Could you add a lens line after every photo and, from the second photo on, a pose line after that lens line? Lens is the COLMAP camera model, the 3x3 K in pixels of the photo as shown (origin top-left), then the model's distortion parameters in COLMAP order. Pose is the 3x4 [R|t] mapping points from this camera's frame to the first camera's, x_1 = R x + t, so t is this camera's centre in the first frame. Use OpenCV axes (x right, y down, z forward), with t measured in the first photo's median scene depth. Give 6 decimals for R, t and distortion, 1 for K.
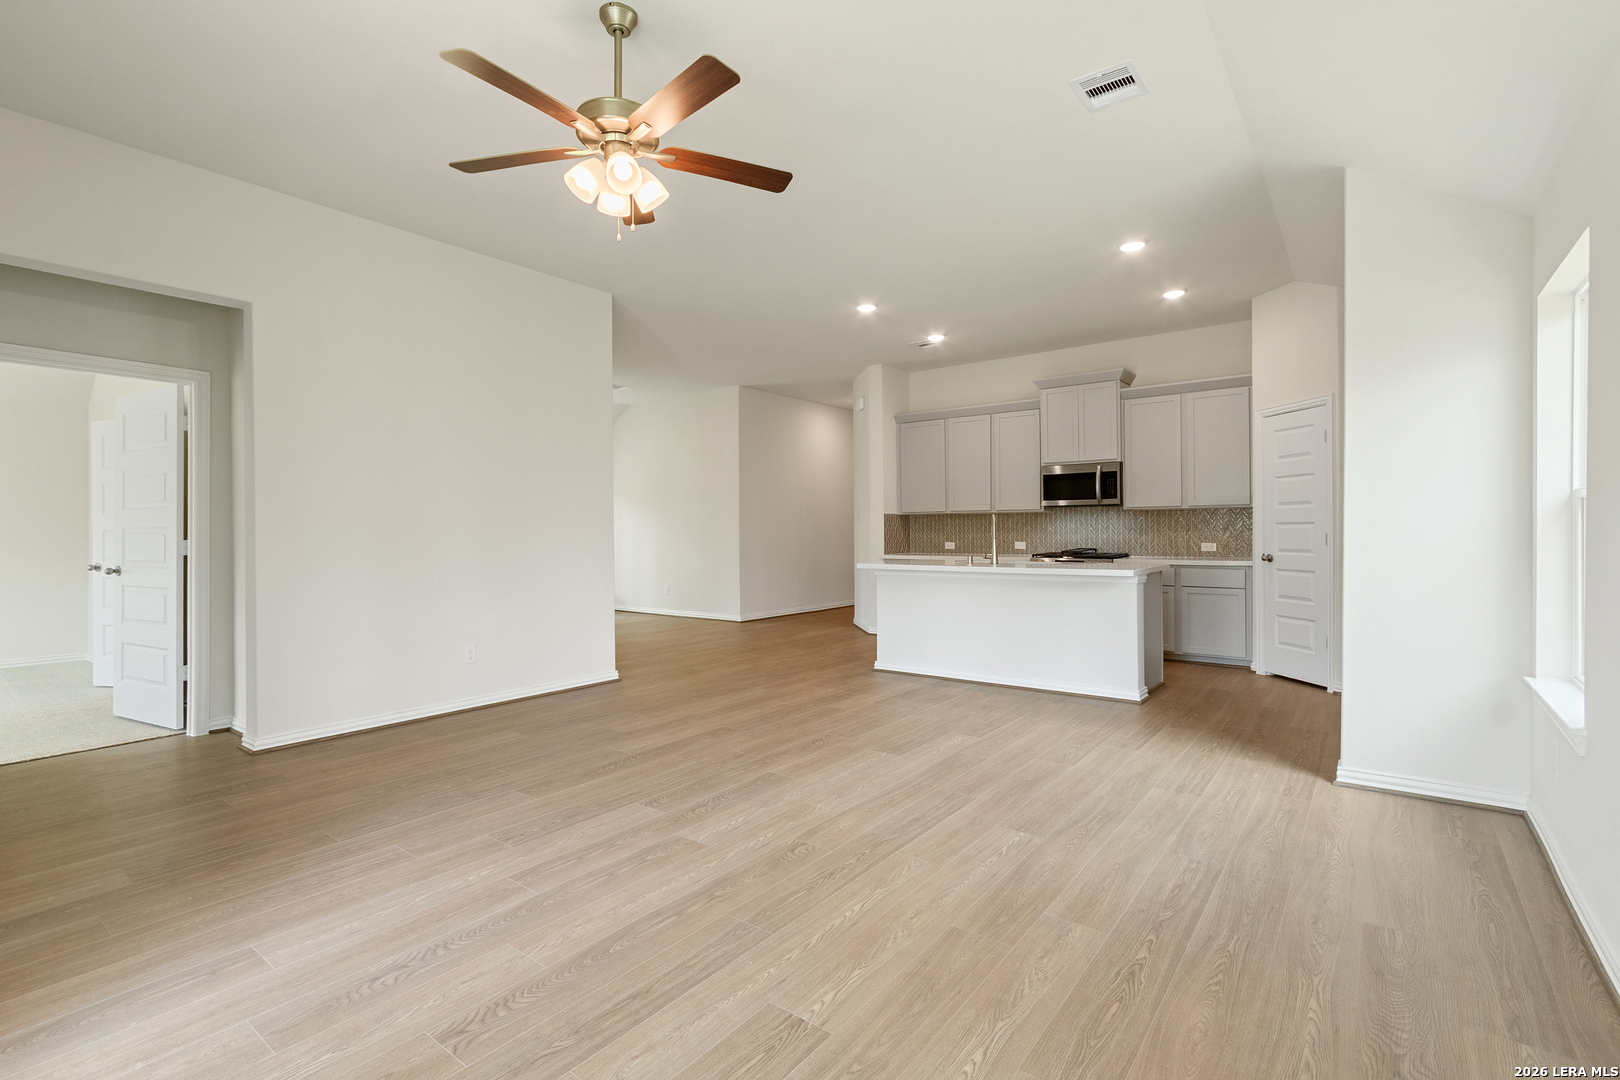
lens RADIAL K [[747.1, 0, 804.6], [0, 747.1, 529.9], [0, 0, 1]] dist [0.009953, 0.000046]
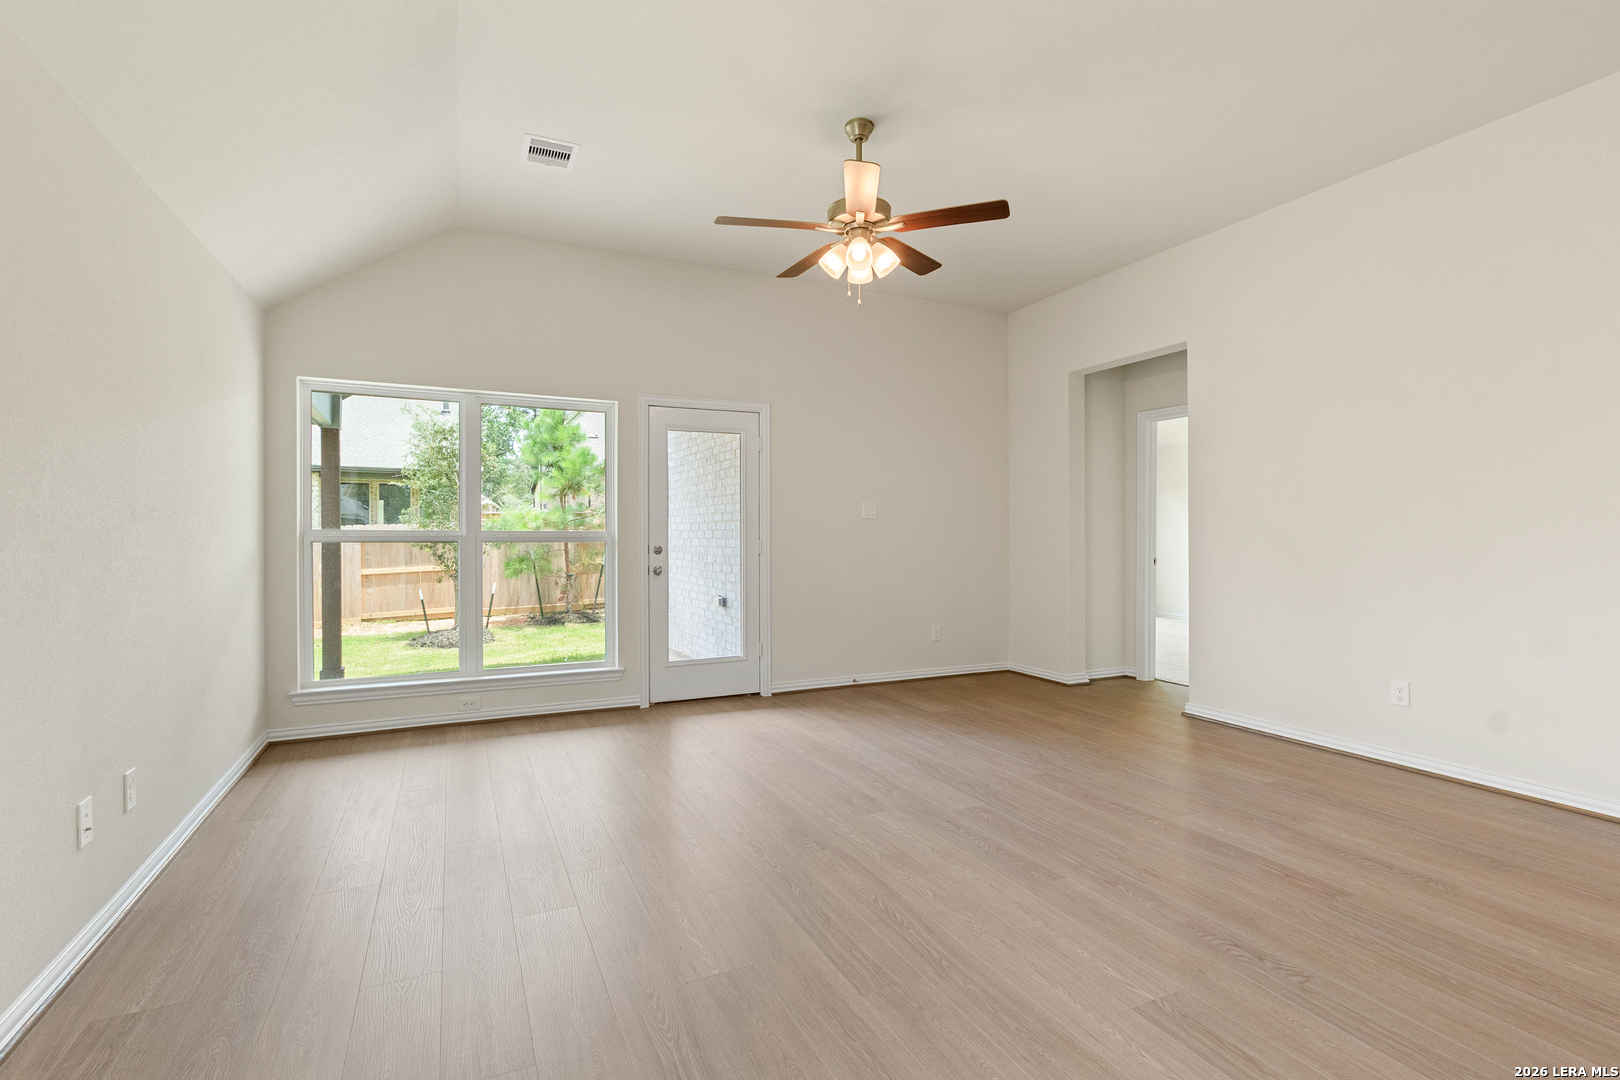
lens RADIAL K [[749.2, 0, 796.5], [0, 749.2, 540.0], [0, 0, 1]] dist [0.002561, 0.000382]
pose [[-0.463442, 0.012959, -0.886033, 0.382259], [0.004196, 0.999914, 0.012430, -0.001005], [0.886117, 0.002042, -0.463456, 0.613163]]
